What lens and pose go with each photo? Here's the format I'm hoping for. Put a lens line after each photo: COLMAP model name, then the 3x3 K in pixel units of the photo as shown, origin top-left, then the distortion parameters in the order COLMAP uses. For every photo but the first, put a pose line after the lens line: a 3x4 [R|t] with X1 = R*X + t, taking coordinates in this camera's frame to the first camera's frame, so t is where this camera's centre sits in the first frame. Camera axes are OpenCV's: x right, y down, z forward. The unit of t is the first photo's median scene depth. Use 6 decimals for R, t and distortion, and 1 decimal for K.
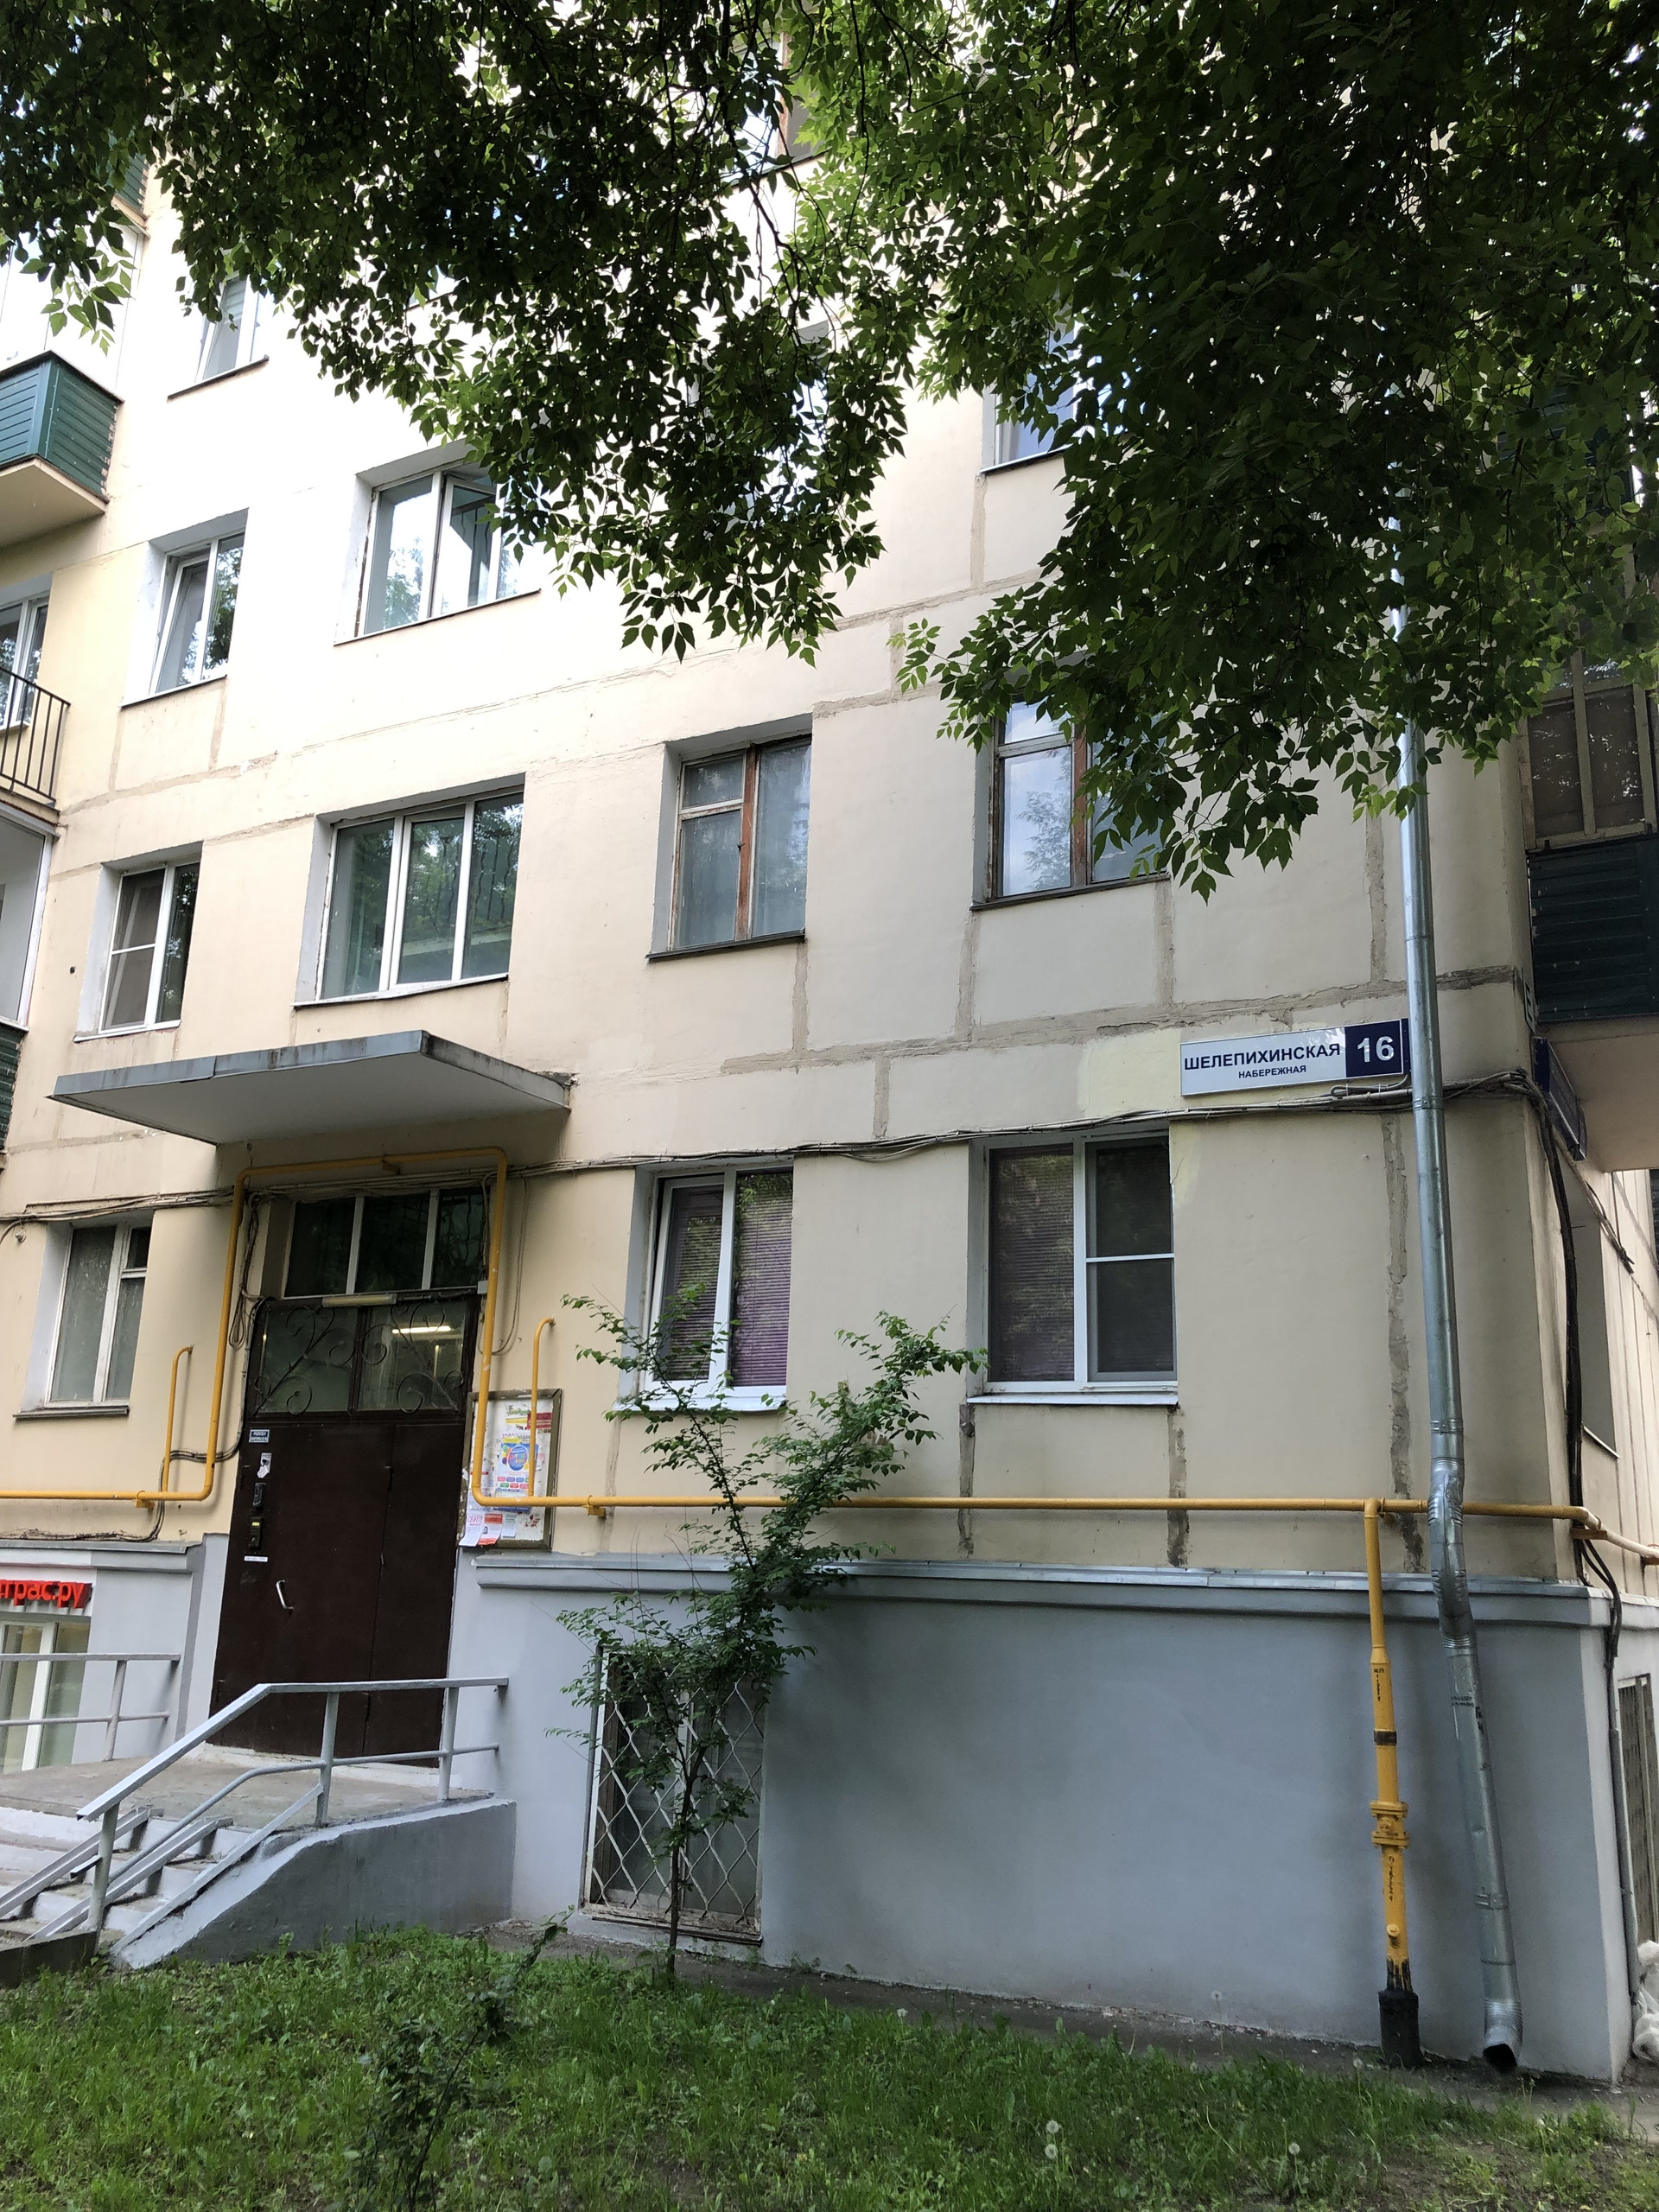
lens RADIAL K [[1827.2, 0, 817.7], [0, 1827.2, 1108.1], [0, 0, 1]] dist [0.036577, -0.040066]
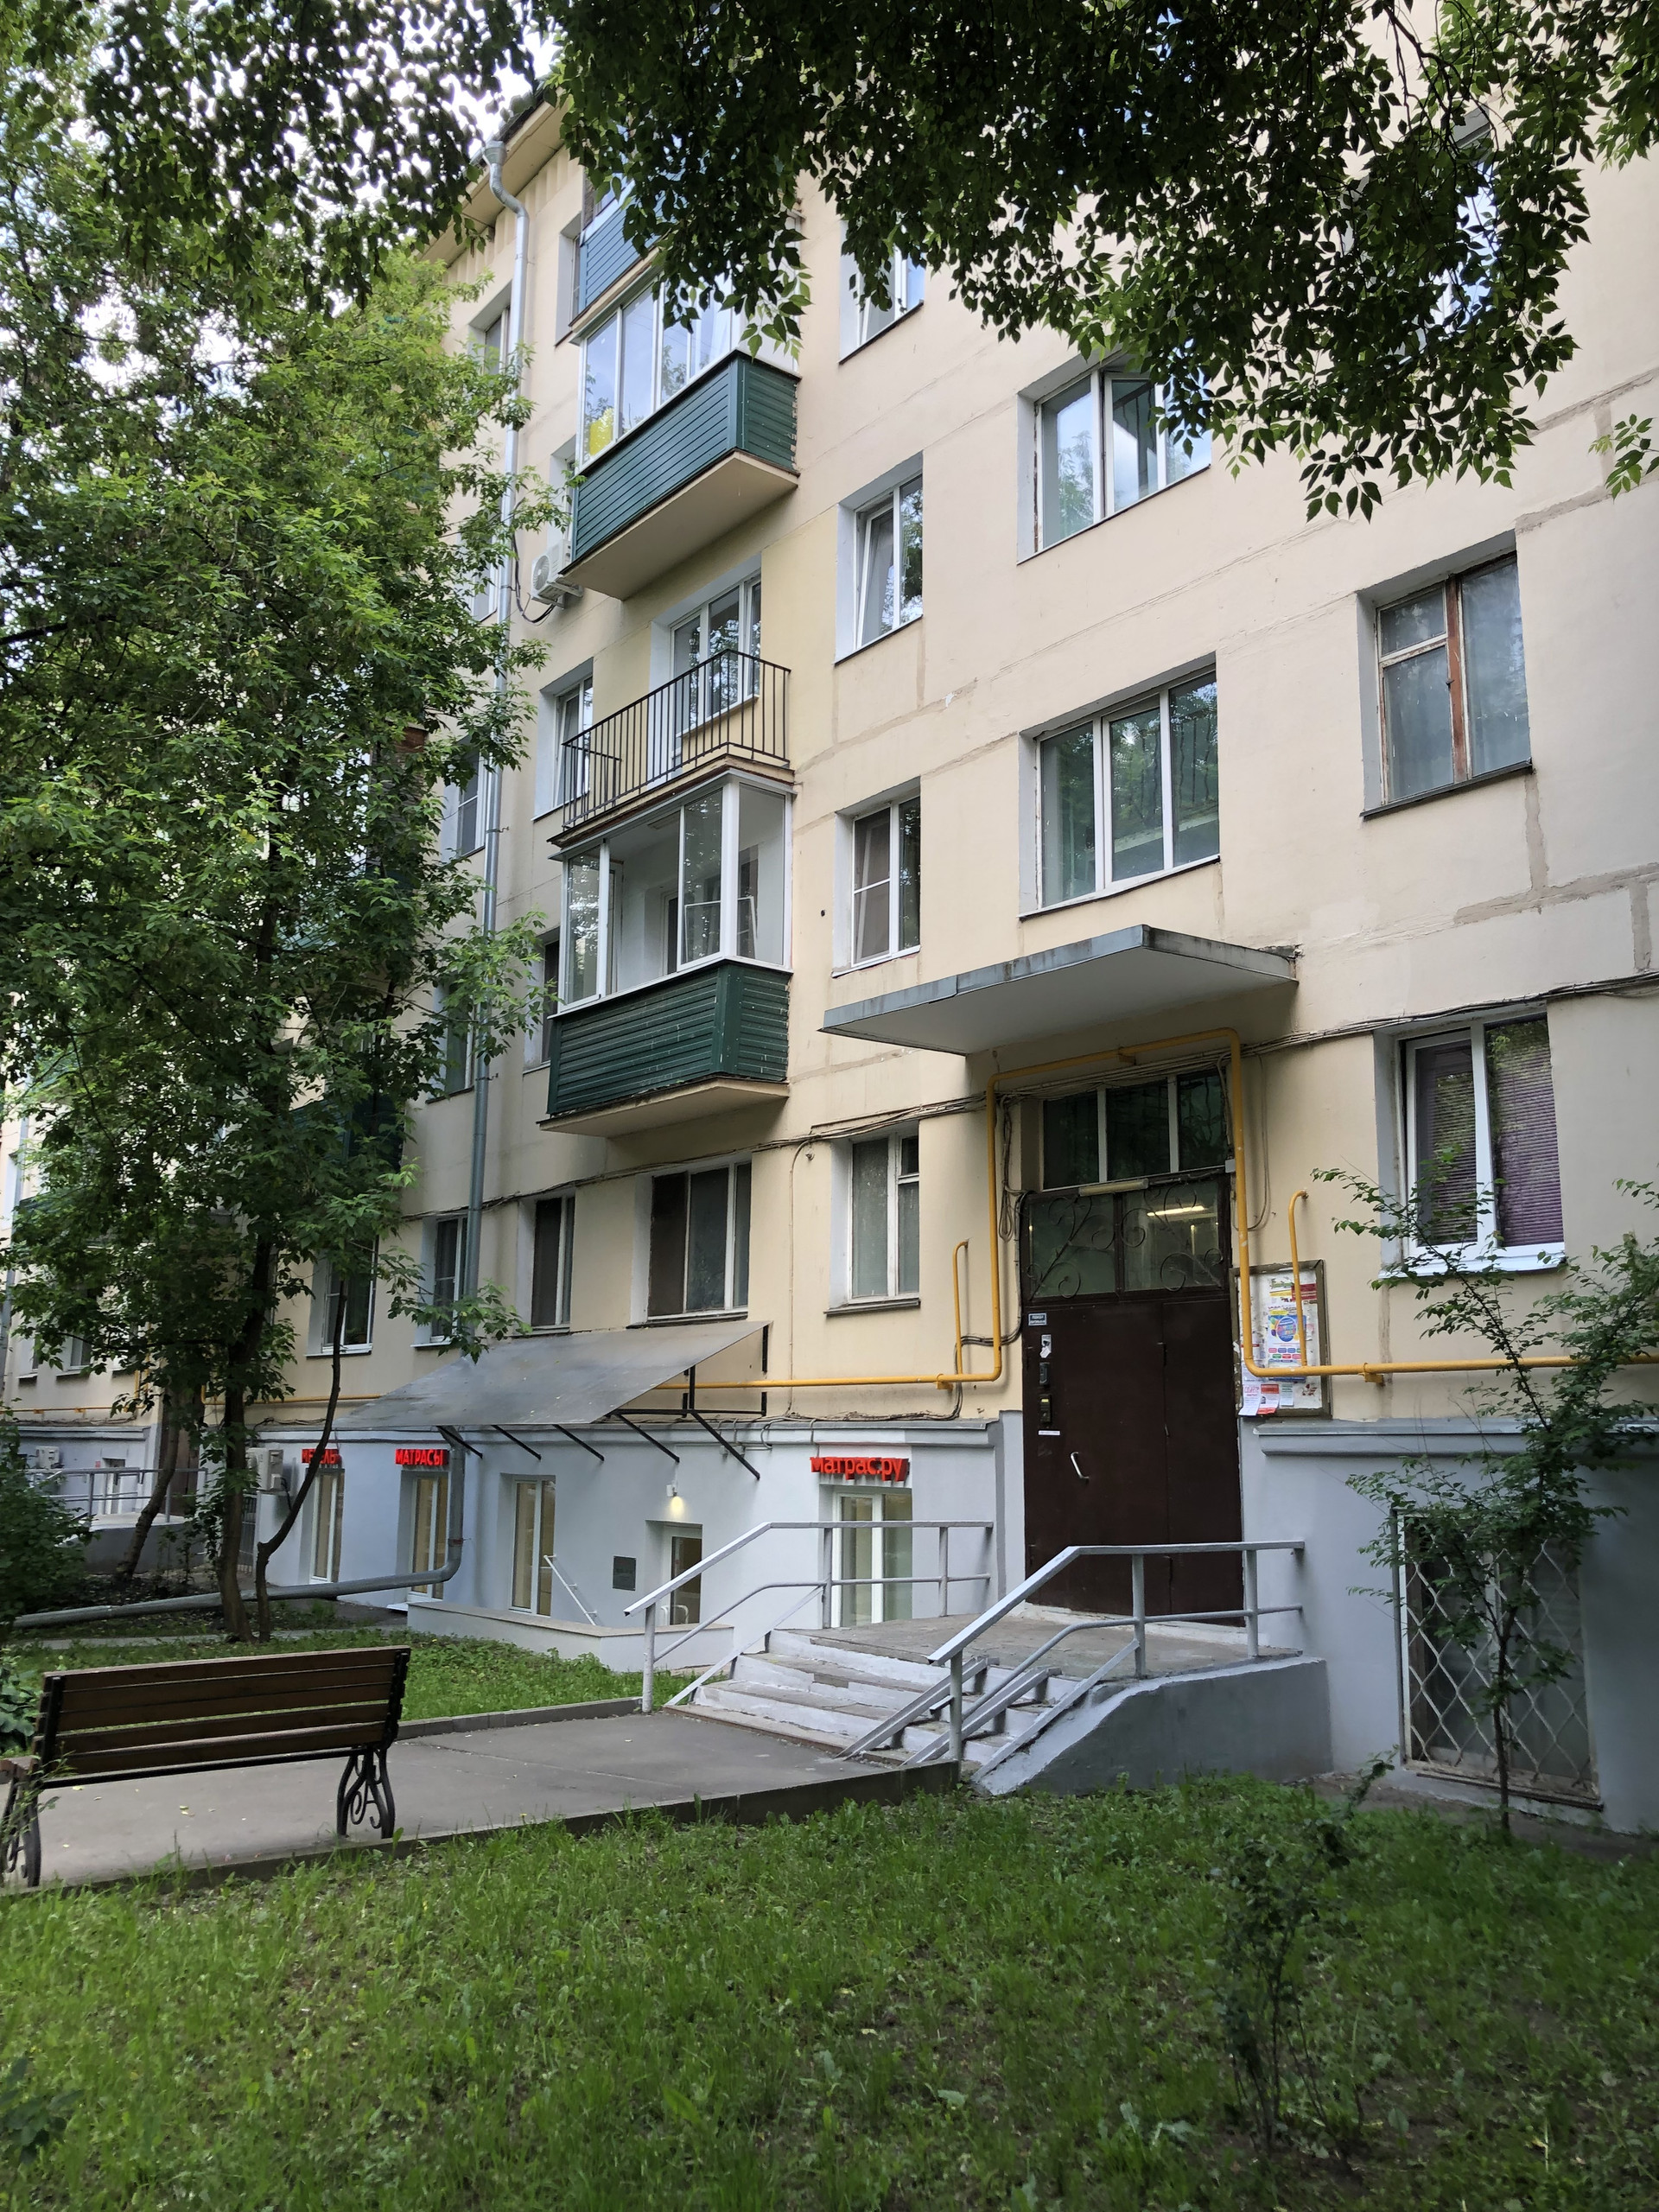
lens RADIAL K [[1827.2, 0, 800.1], [0, 1827.2, 1089.4], [0, 0, 1]] dist [0.036577, -0.040066]
pose [[0.913817, -0.102226, -0.393050, 0.003103], [0.123925, 0.991833, 0.030158, -0.005277], [0.386757, -0.076267, 0.919022, -0.030301]]
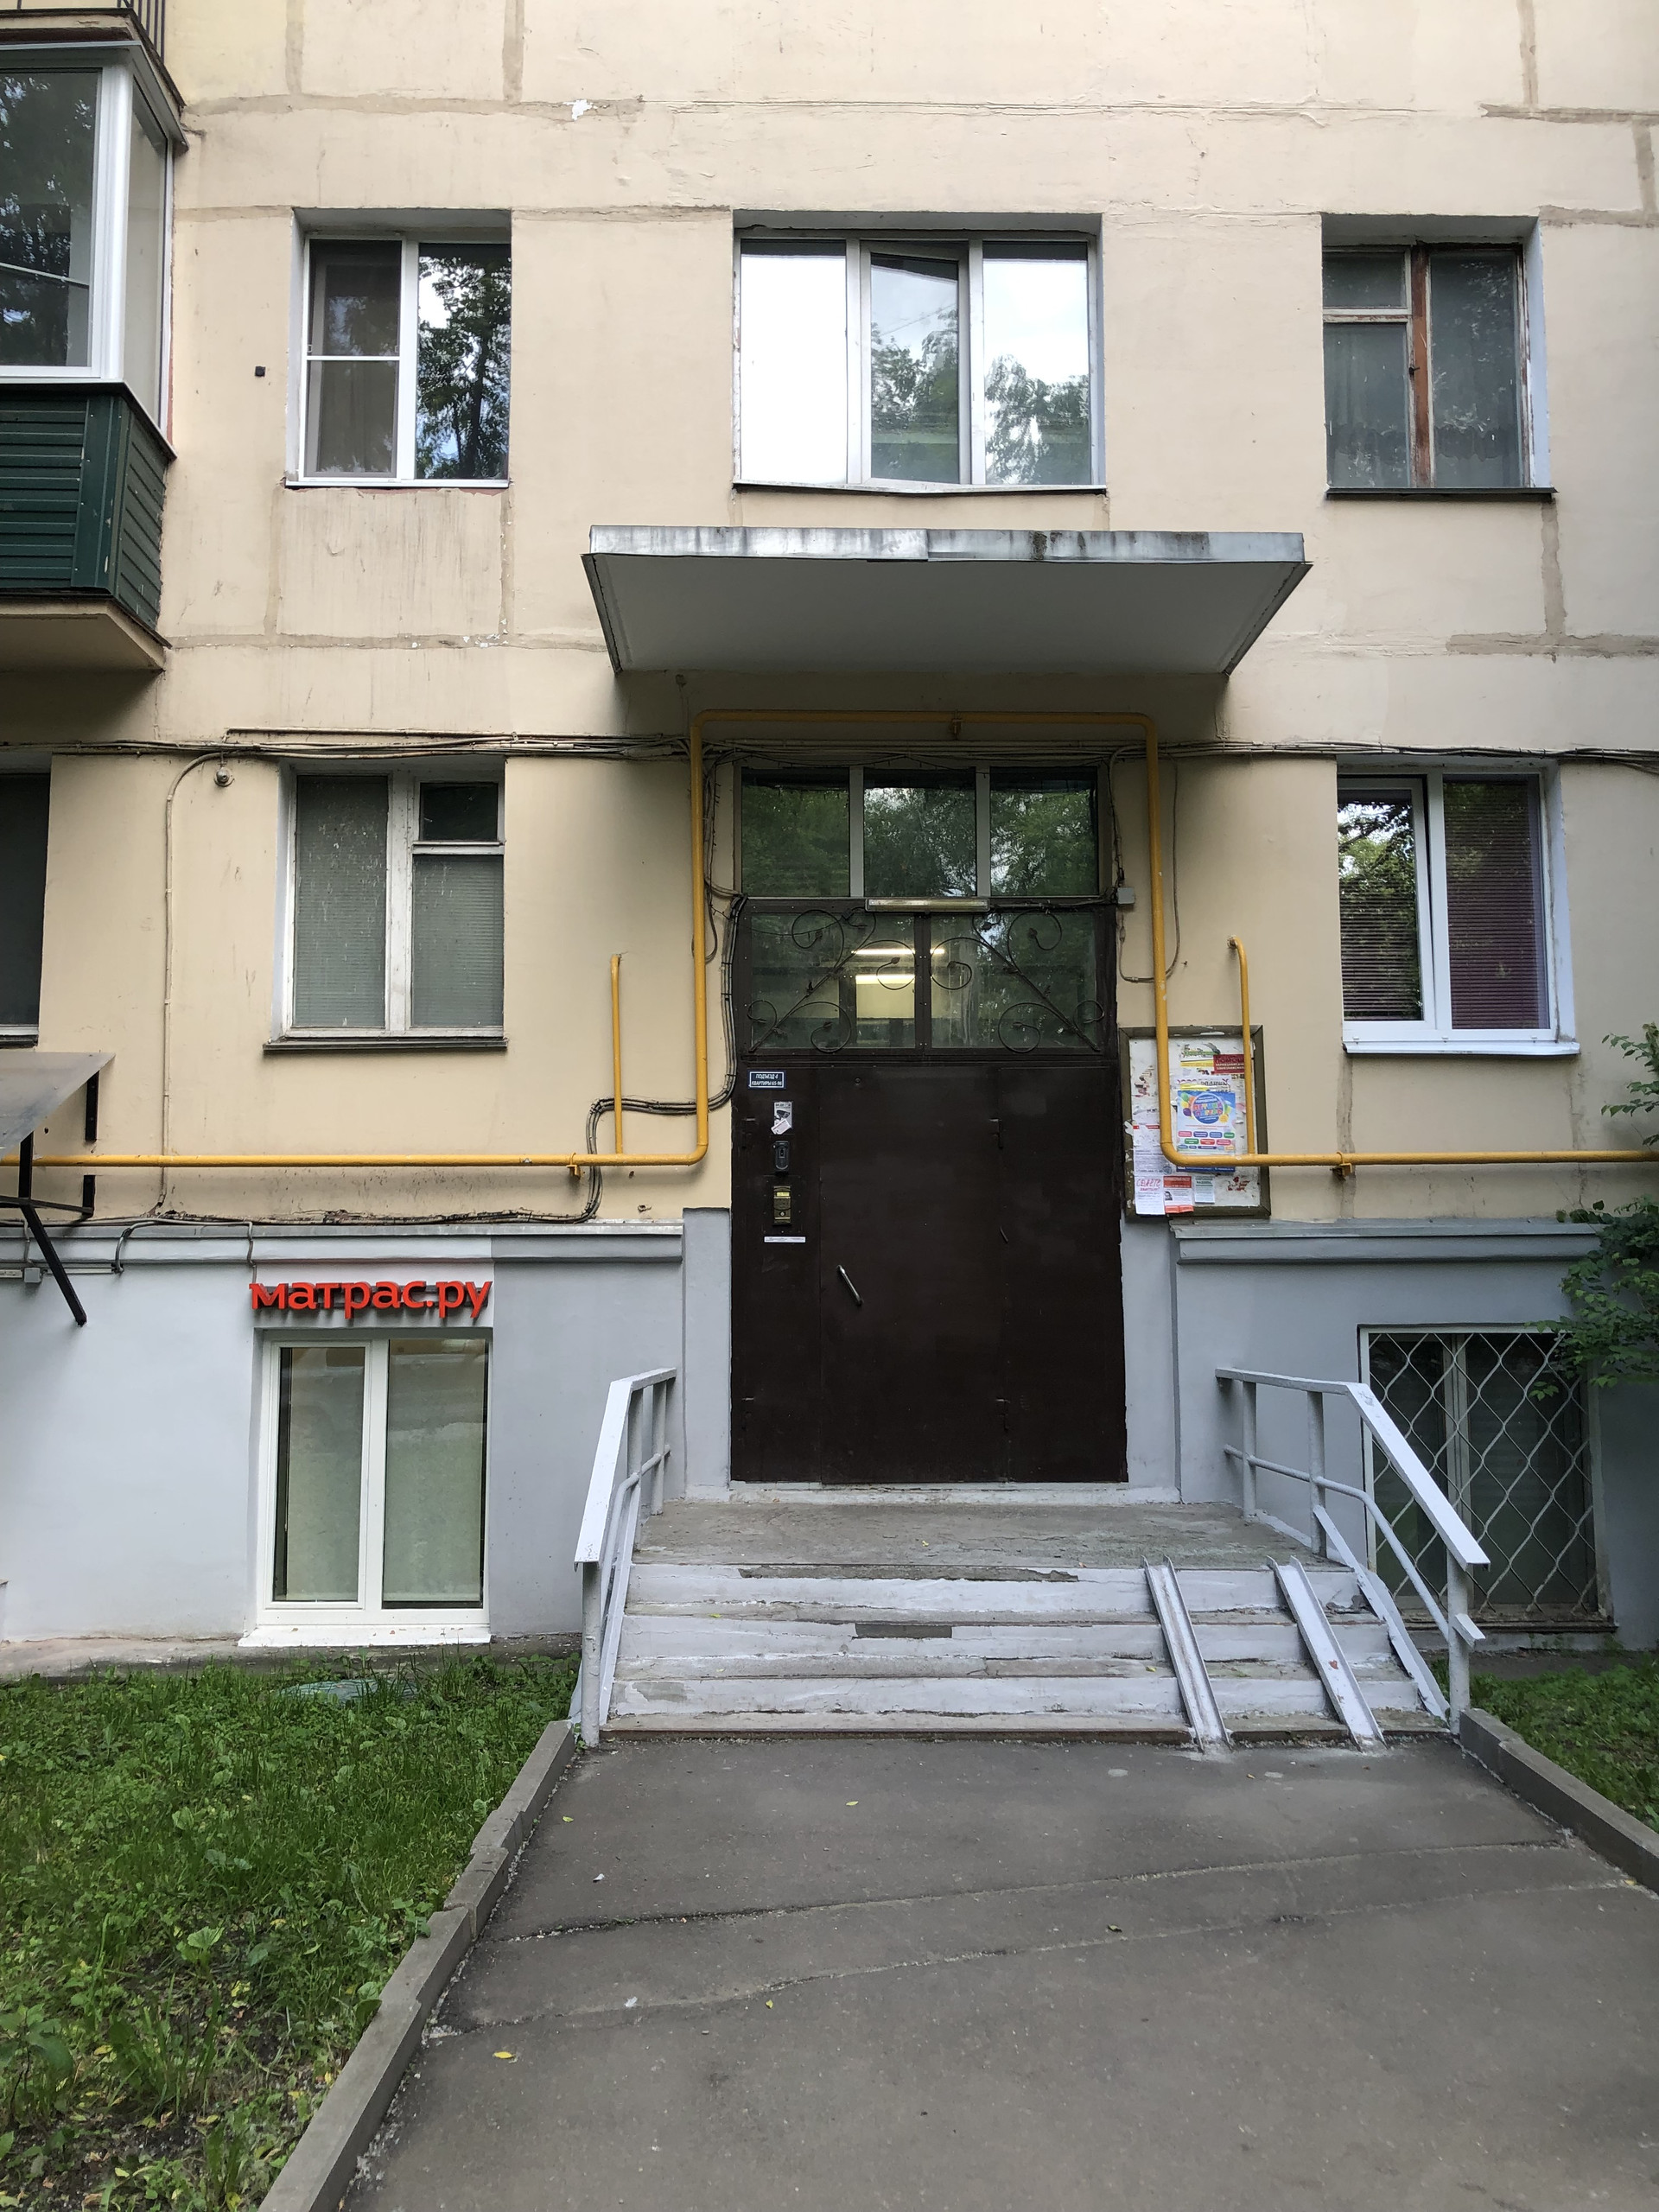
lens RADIAL K [[1827.2, 0, 805.4], [0, 1827.2, 1133.4], [0, 0, 1]] dist [0.036577, -0.040066]
pose [[0.870062, 0.006388, 0.492900, -0.766681], [-0.088990, 0.985523, 0.144312, 0.108930], [-0.484842, -0.169424, 0.858035, 0.422080]]
